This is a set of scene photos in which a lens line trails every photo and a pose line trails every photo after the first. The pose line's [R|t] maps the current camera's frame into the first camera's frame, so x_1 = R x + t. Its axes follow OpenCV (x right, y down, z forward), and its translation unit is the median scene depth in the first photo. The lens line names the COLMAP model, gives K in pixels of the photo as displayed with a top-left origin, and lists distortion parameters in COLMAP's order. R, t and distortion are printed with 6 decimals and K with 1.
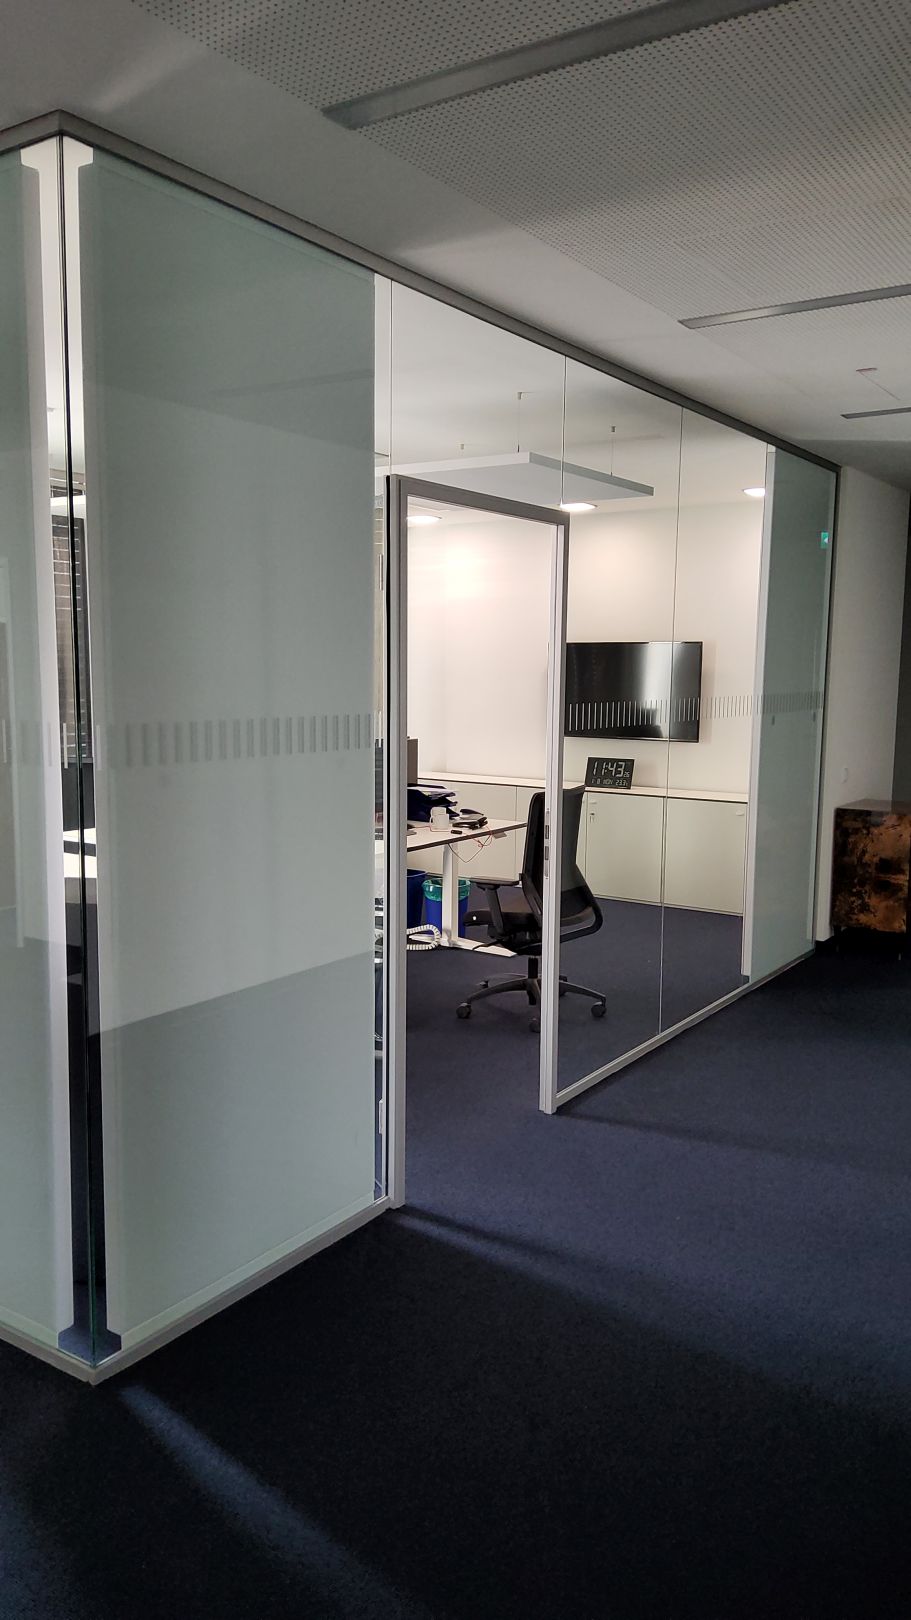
lens RADIAL K [[1201.0, 0, 455.5], [0, 1201.0, 810.0], [0, 0, 1]] dist [0.064742, -0.123224]
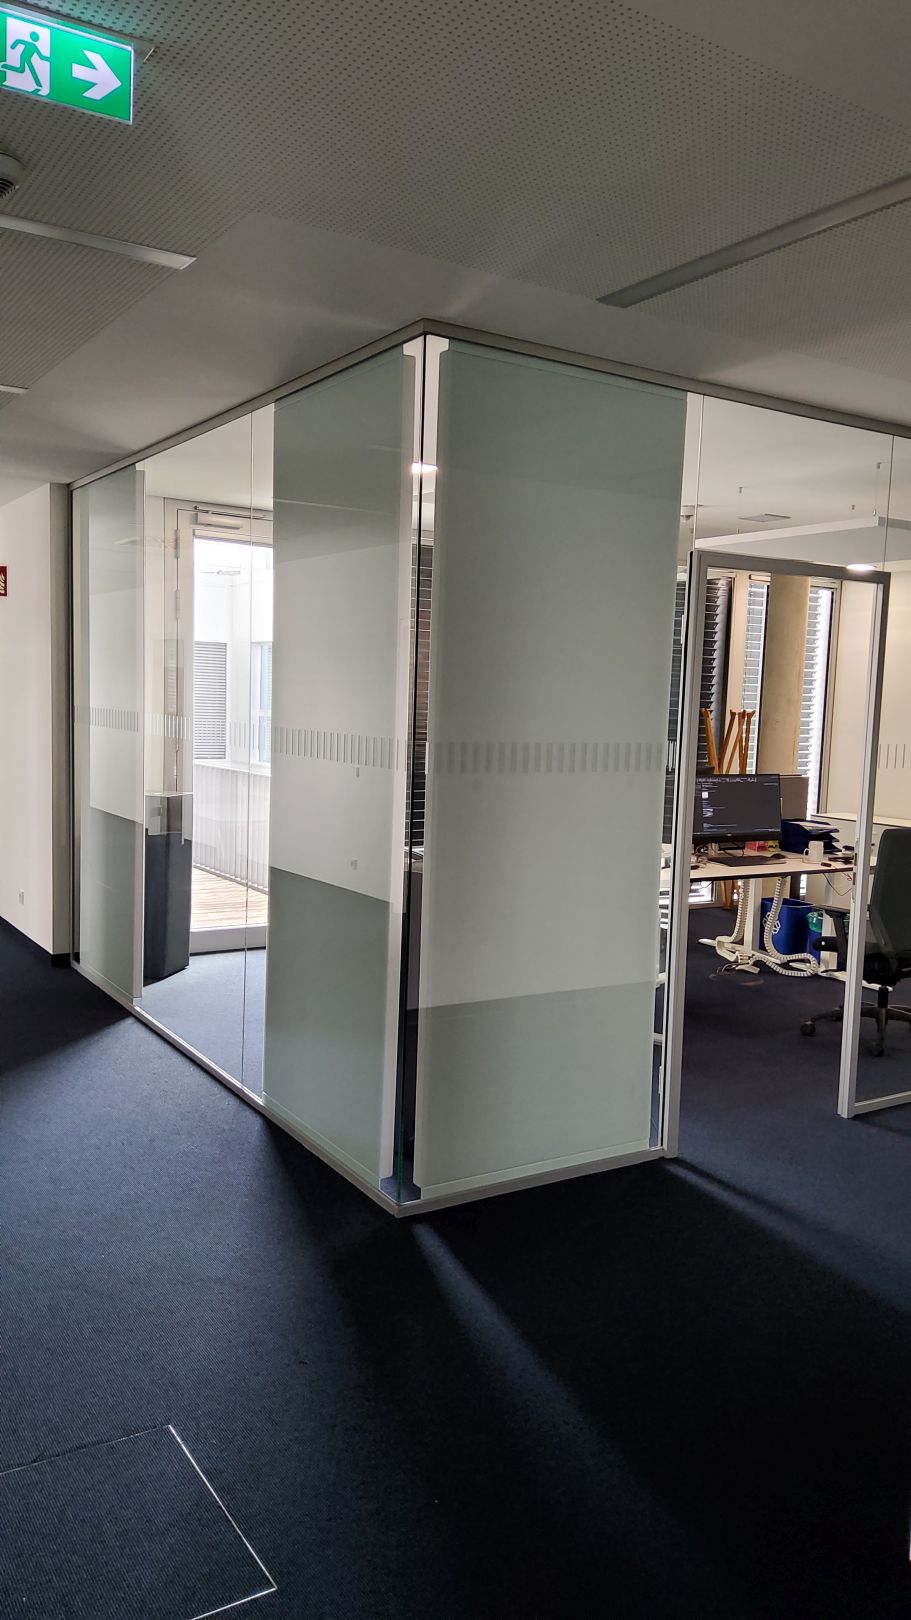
lens RADIAL K [[1201.0, 0, 455.5], [0, 1201.0, 810.0], [0, 0, 1]] dist [0.064742, -0.123224]
pose [[0.917256, 0.060253, -0.393713, 0.216894], [-0.073226, 0.997153, -0.017996, 0.024476], [0.391508, 0.045337, 0.919057, -0.205162]]
